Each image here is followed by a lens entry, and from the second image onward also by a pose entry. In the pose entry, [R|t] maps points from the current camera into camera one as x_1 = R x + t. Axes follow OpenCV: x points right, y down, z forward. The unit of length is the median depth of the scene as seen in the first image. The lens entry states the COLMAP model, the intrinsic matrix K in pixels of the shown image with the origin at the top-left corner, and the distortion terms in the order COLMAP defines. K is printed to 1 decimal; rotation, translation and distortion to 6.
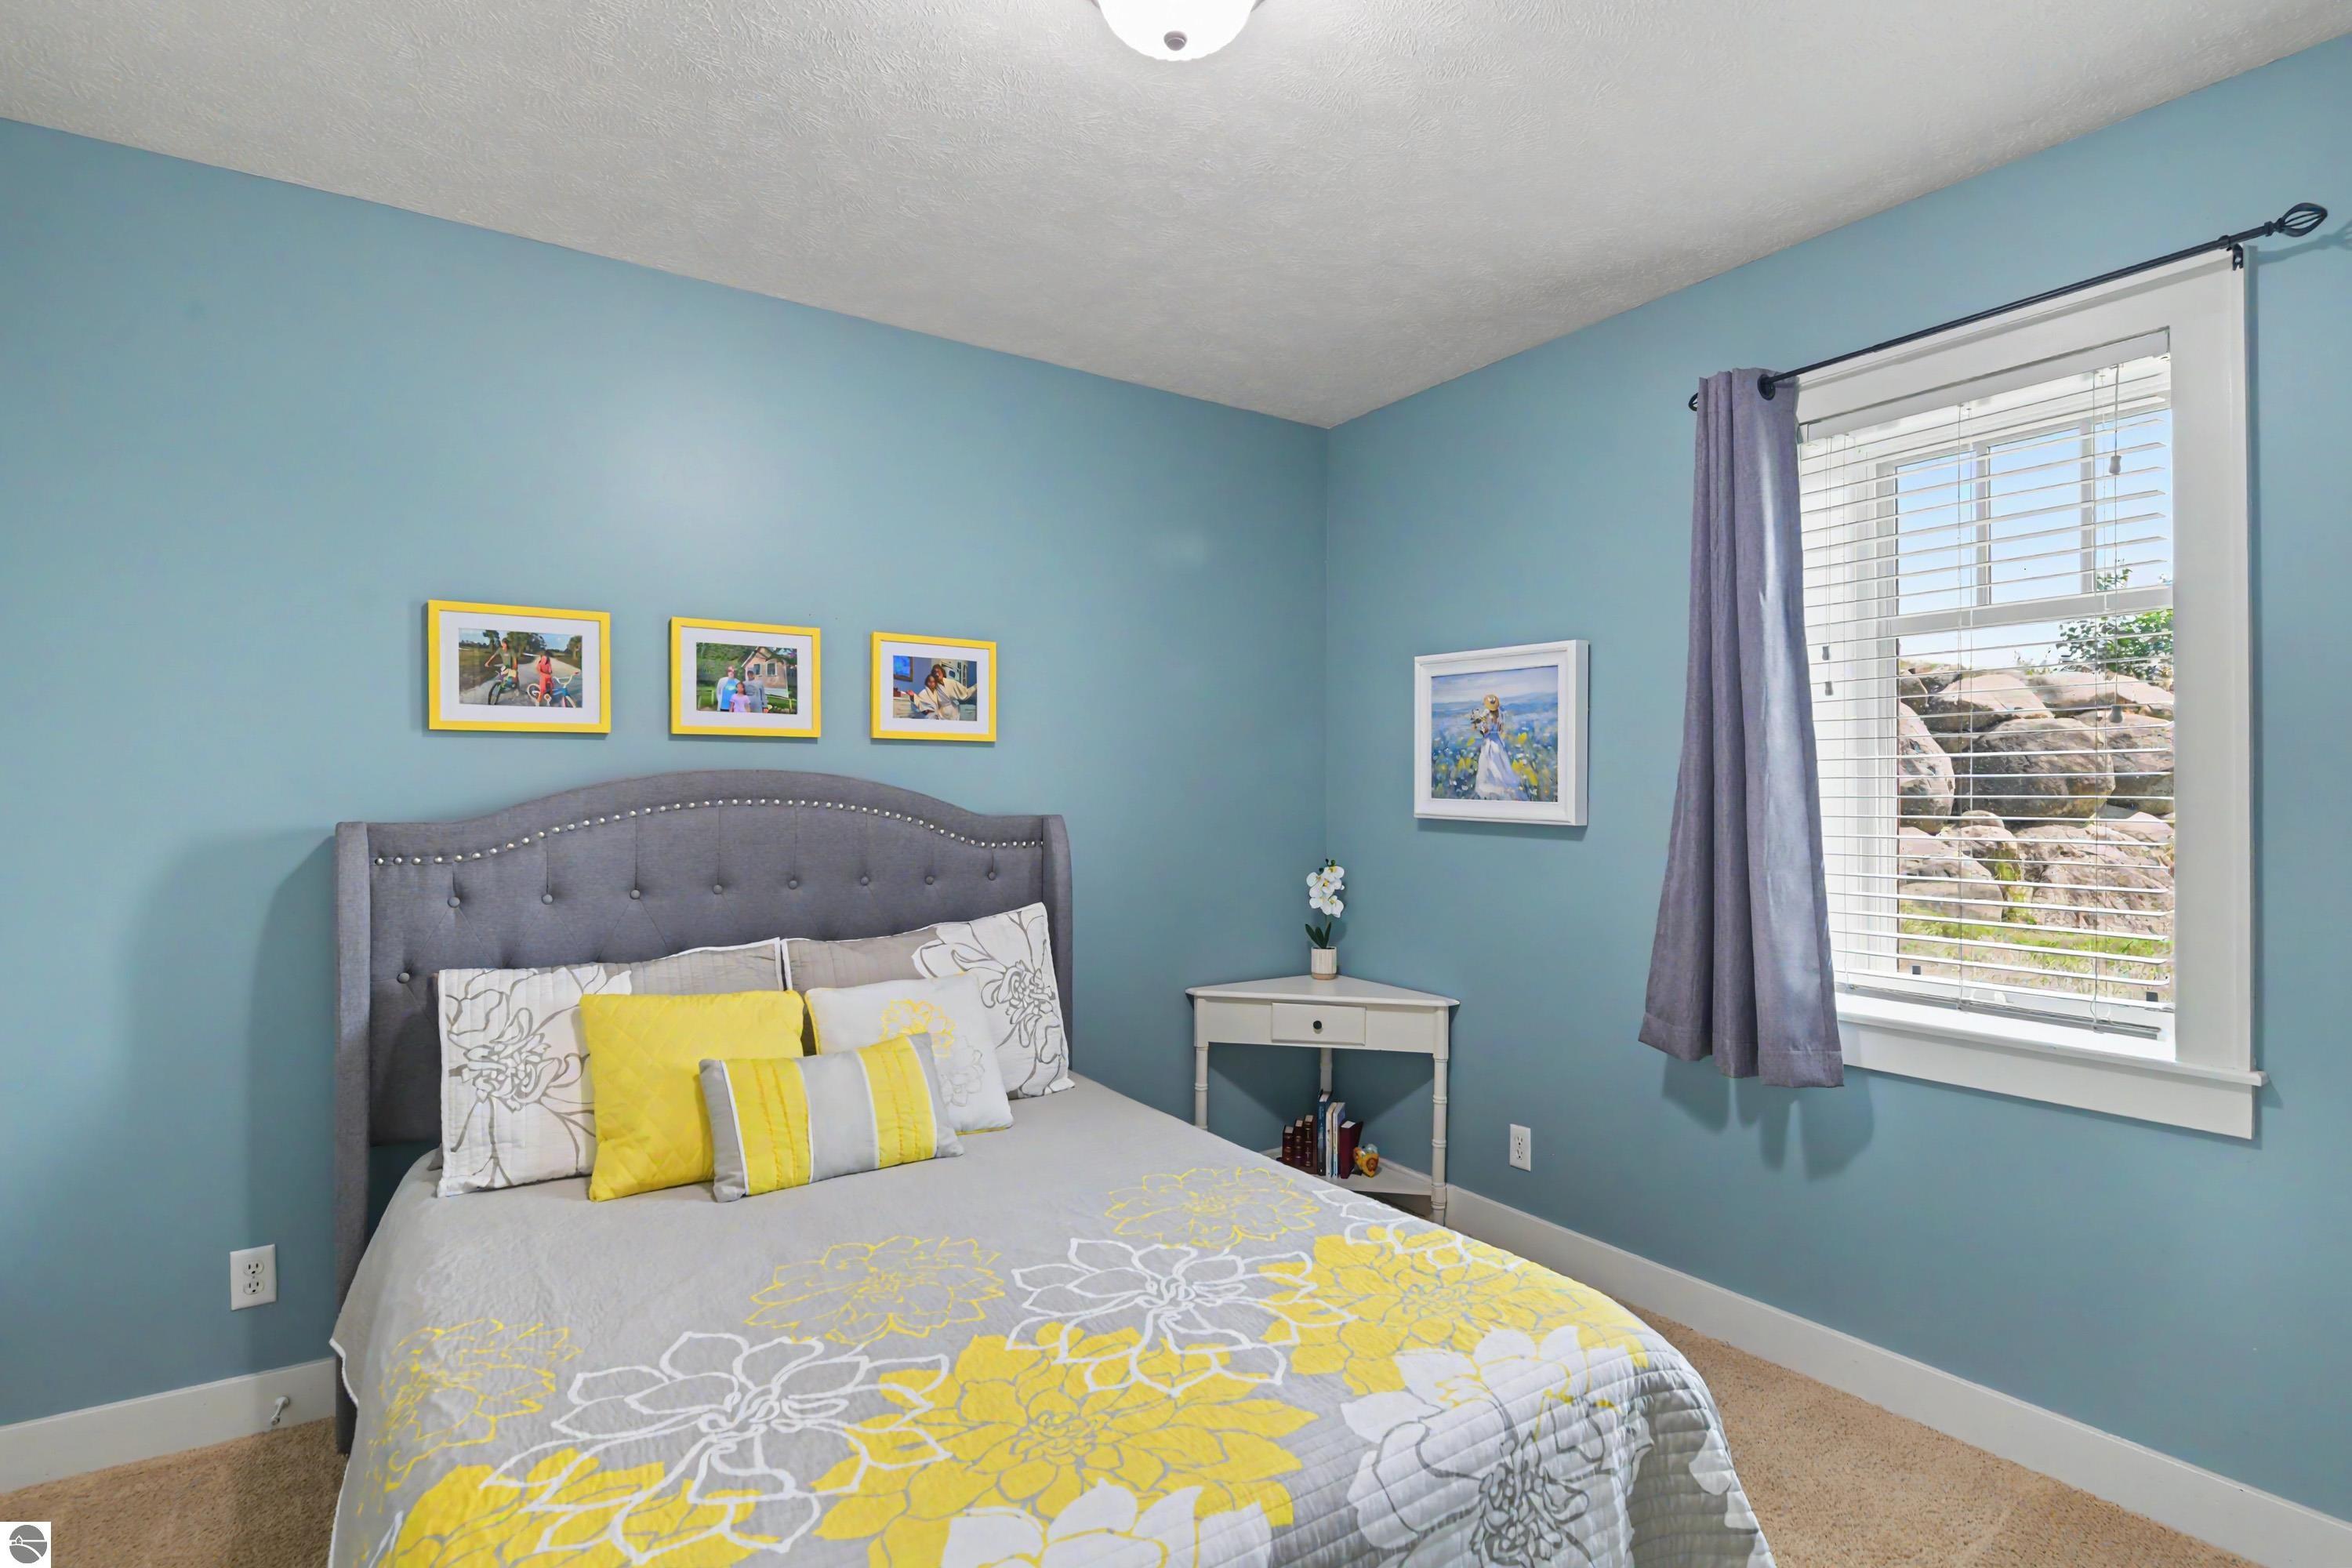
lens RADIAL K [[1177.2, 0, 1182.7], [0, 1177.2, 795.1], [0, 0, 1]] dist [0.005294, -0.008147]
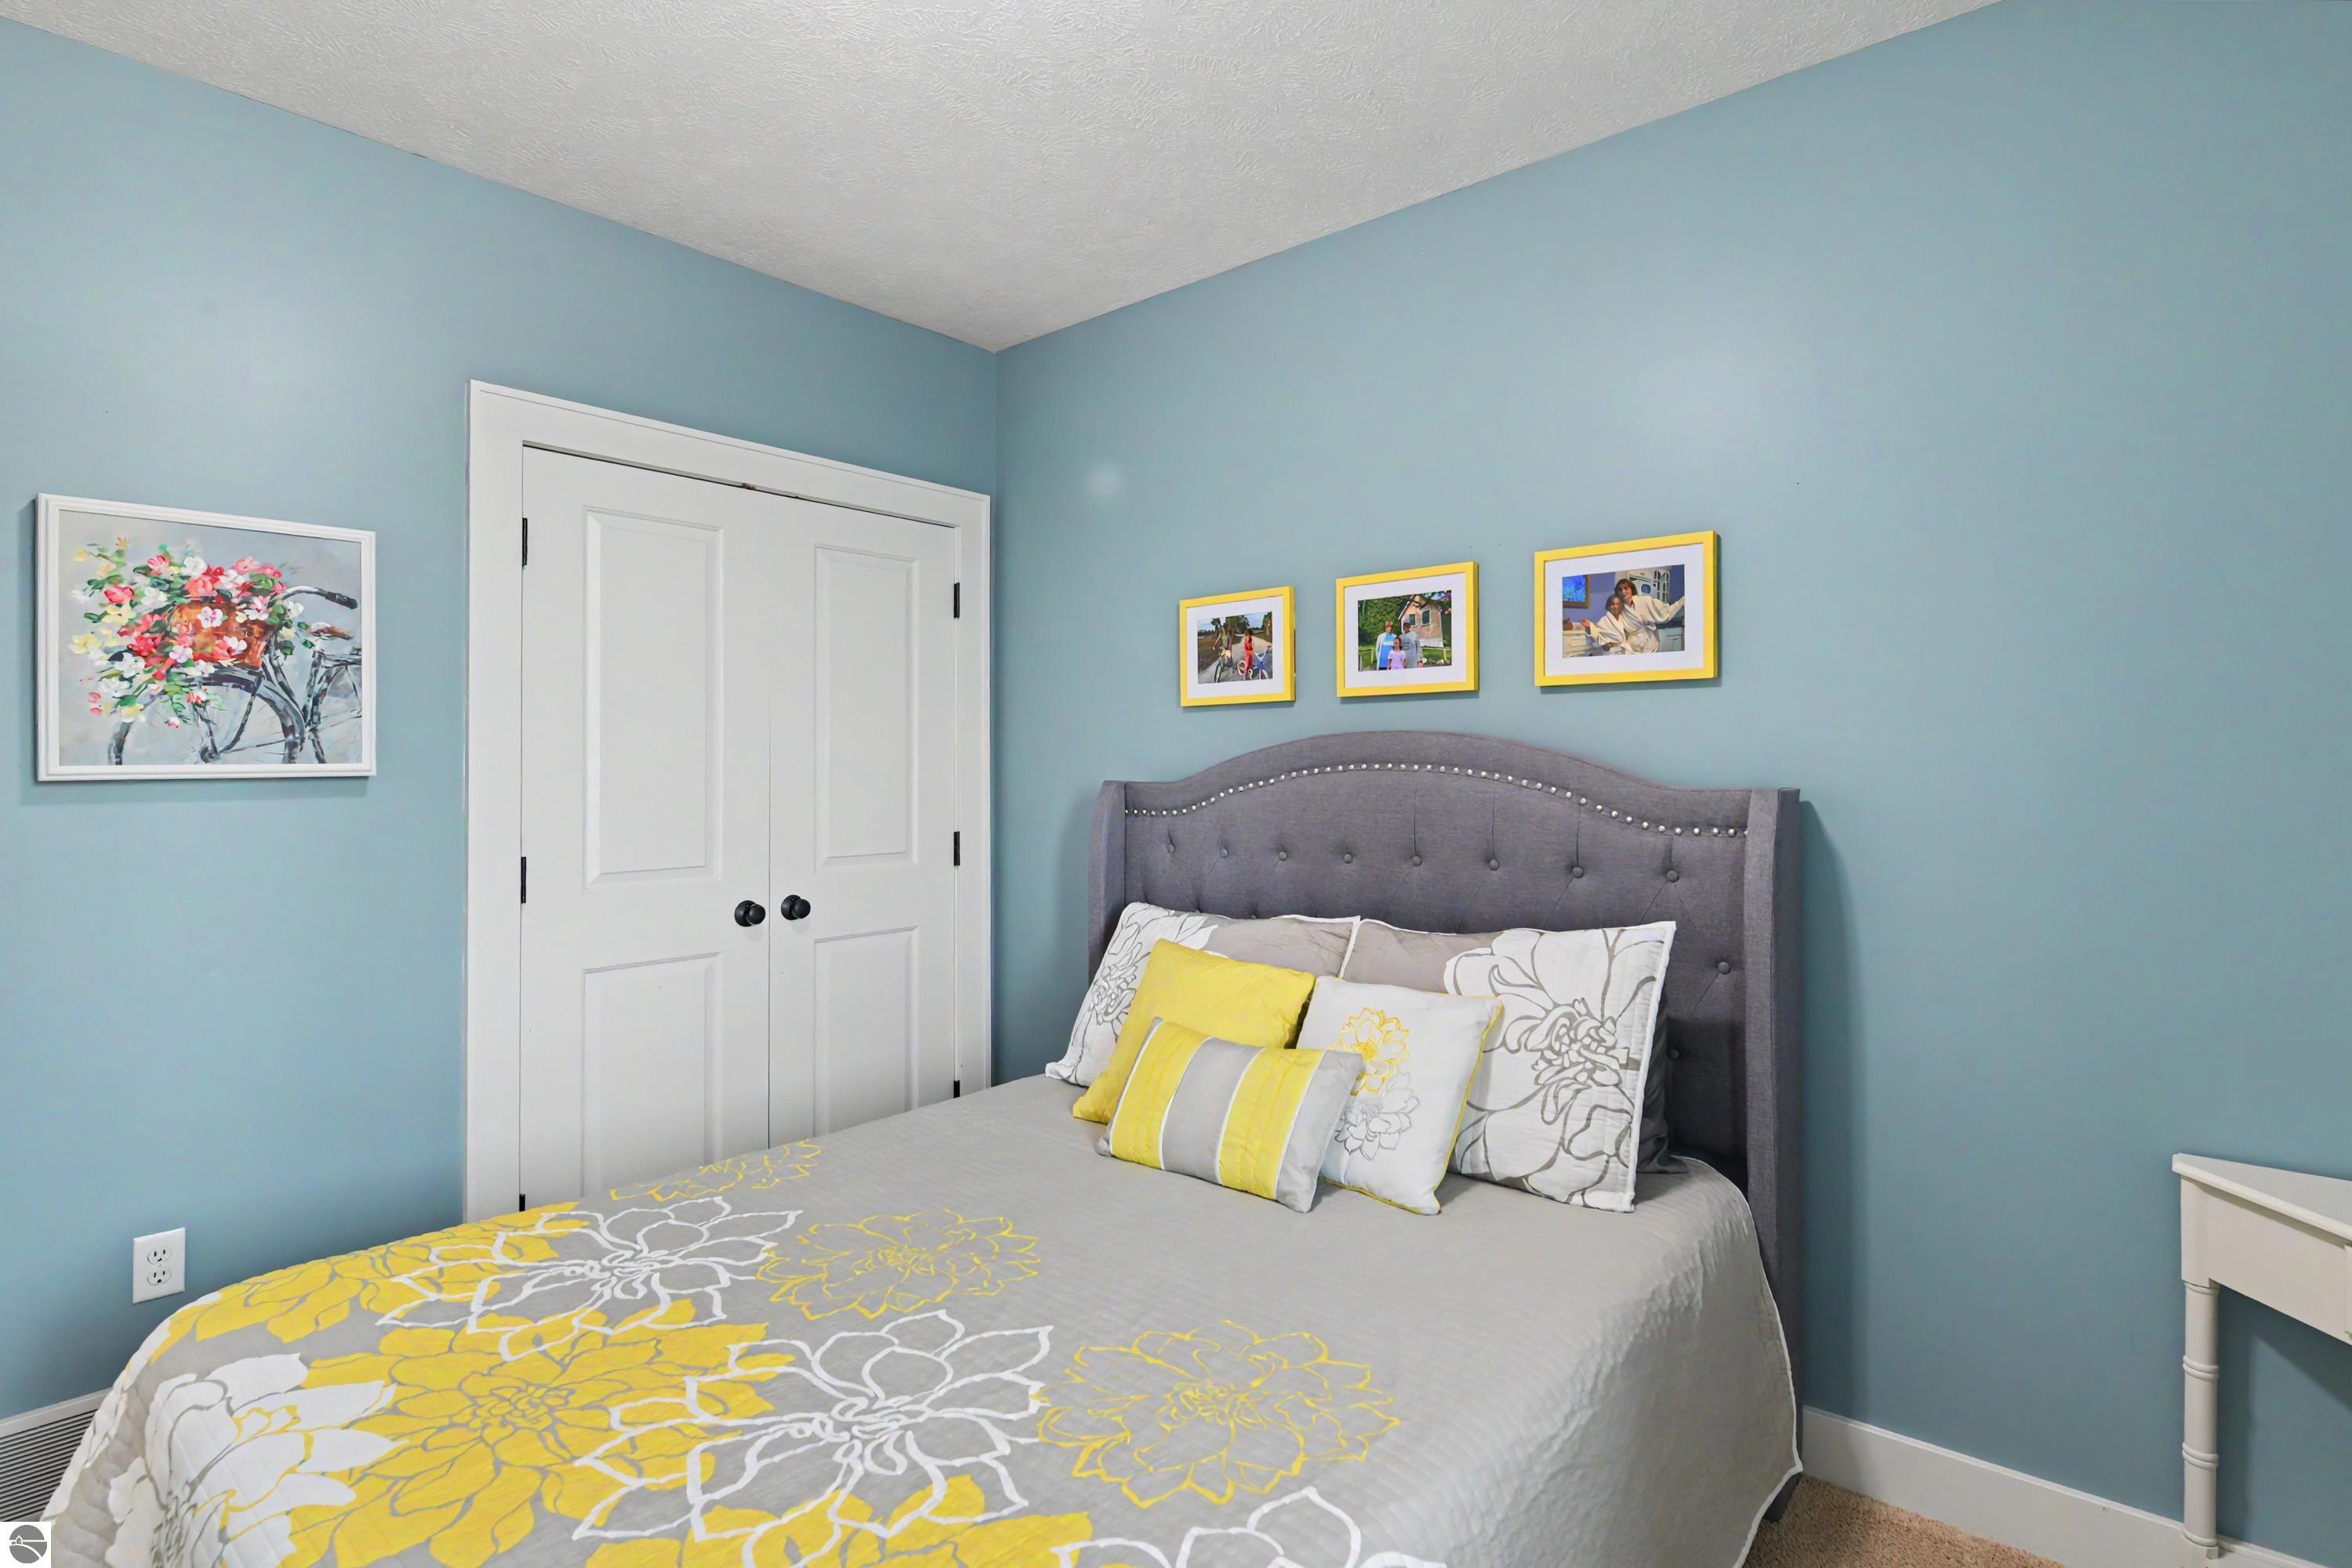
lens RADIAL K [[1177.2, 0, 1210.9], [0, 1177.2, 760.3], [0, 0, 1]] dist [0.005294, -0.008147]
pose [[0.253711, -0.002641, -0.967276, 0.511539], [0.004389, 0.999989, -0.001579, 0.001809], [0.967270, -0.003844, 0.253720, 0.670633]]
